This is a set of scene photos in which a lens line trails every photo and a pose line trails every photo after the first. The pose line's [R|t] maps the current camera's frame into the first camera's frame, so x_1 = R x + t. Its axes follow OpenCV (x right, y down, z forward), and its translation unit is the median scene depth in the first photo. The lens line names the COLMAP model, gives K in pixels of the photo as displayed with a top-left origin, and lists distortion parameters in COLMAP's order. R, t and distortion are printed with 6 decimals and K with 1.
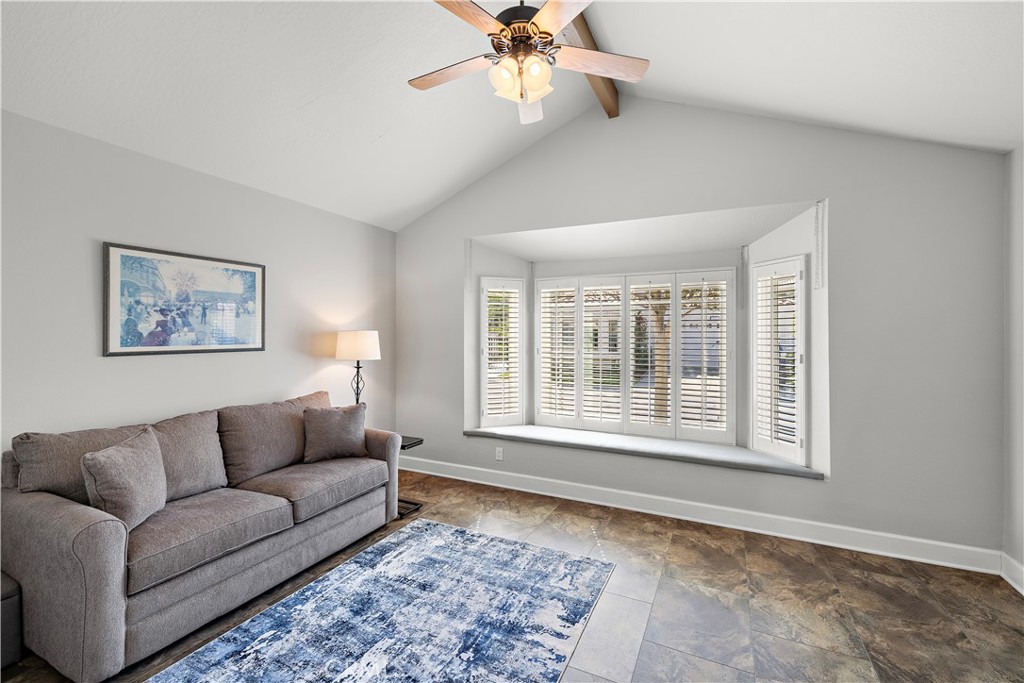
lens RADIAL K [[435.3, 0, 512.7], [0, 435.3, 336.5], [0, 0, 1]] dist [0.003440, 0.001133]
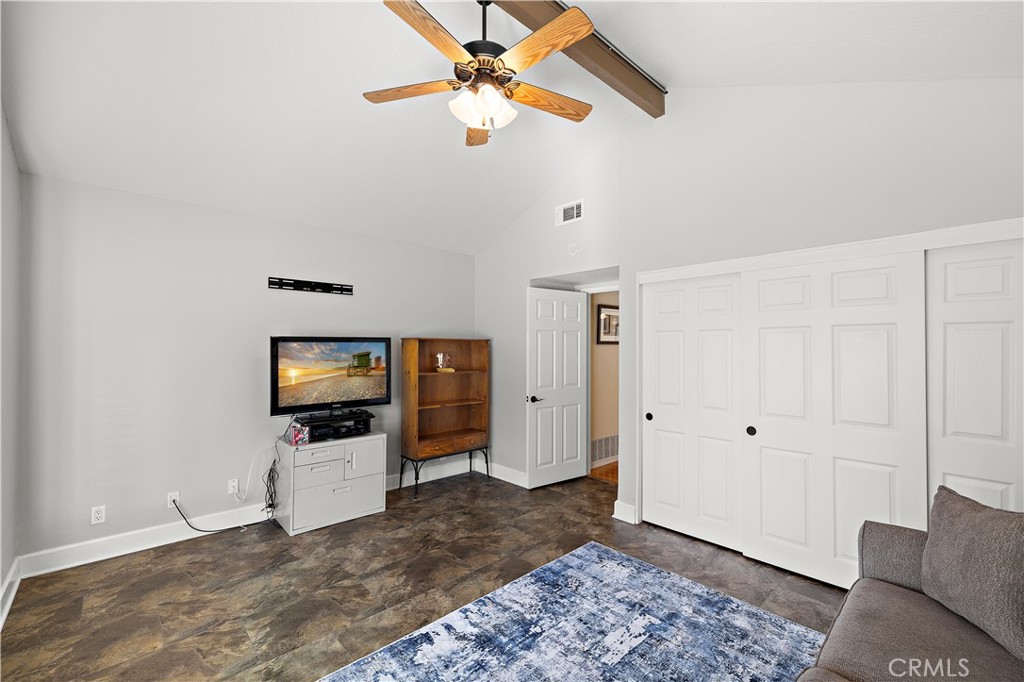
lens RADIAL K [[435.3, 0, 519.3], [0, 435.3, 342.7], [0, 0, 1]] dist [0.003440, 0.001133]
pose [[-0.936628, -0.001588, 0.350321, -0.435173], [-0.003798, 0.999977, -0.005622, -0.013162], [-0.350304, -0.006596, -0.936613, 1.962137]]
